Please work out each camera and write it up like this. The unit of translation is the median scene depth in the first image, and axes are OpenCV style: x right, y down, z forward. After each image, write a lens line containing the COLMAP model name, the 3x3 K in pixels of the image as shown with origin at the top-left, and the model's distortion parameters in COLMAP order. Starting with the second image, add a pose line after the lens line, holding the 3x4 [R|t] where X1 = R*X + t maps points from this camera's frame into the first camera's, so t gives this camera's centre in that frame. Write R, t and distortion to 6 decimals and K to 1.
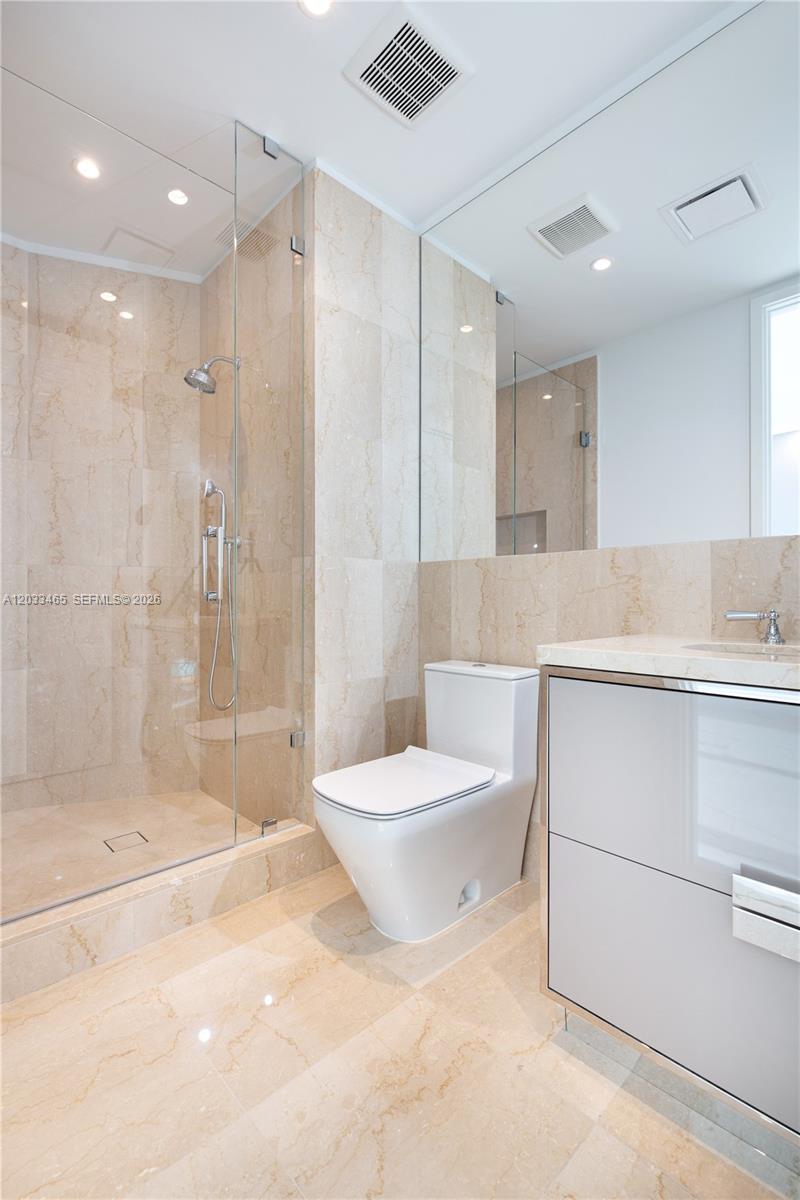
lens RADIAL K [[536.1, 0, 397.4], [0, 536.1, 609.1], [0, 0, 1]] dist [-0.011255, -0.000783]
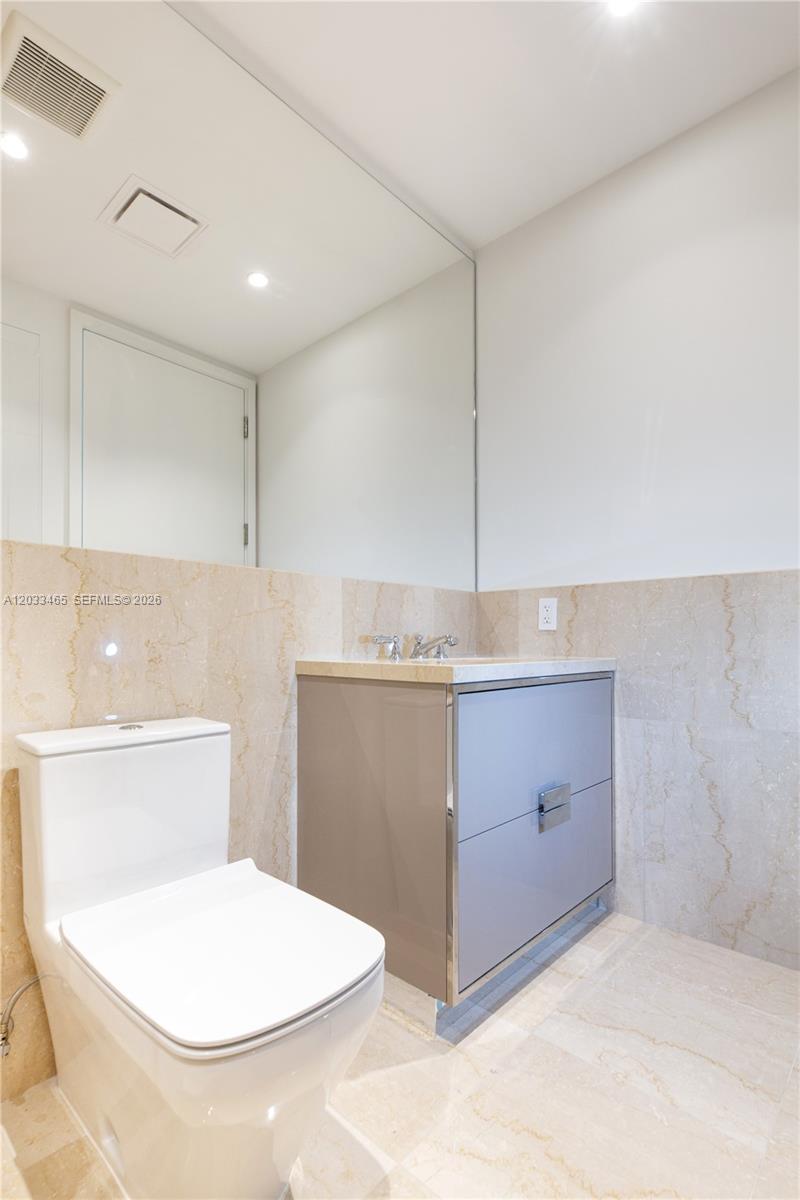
lens RADIAL K [[566.4, 0, 397.0], [0, 566.4, 638.0], [0, 0, 1]] dist [0.000685, 0.000453]
pose [[-0.062015, 0.007717, 0.998045, -0.604981], [0.013817, 0.999881, -0.006872, 0.014795], [-0.997980, 0.013364, -0.062114, 0.868794]]
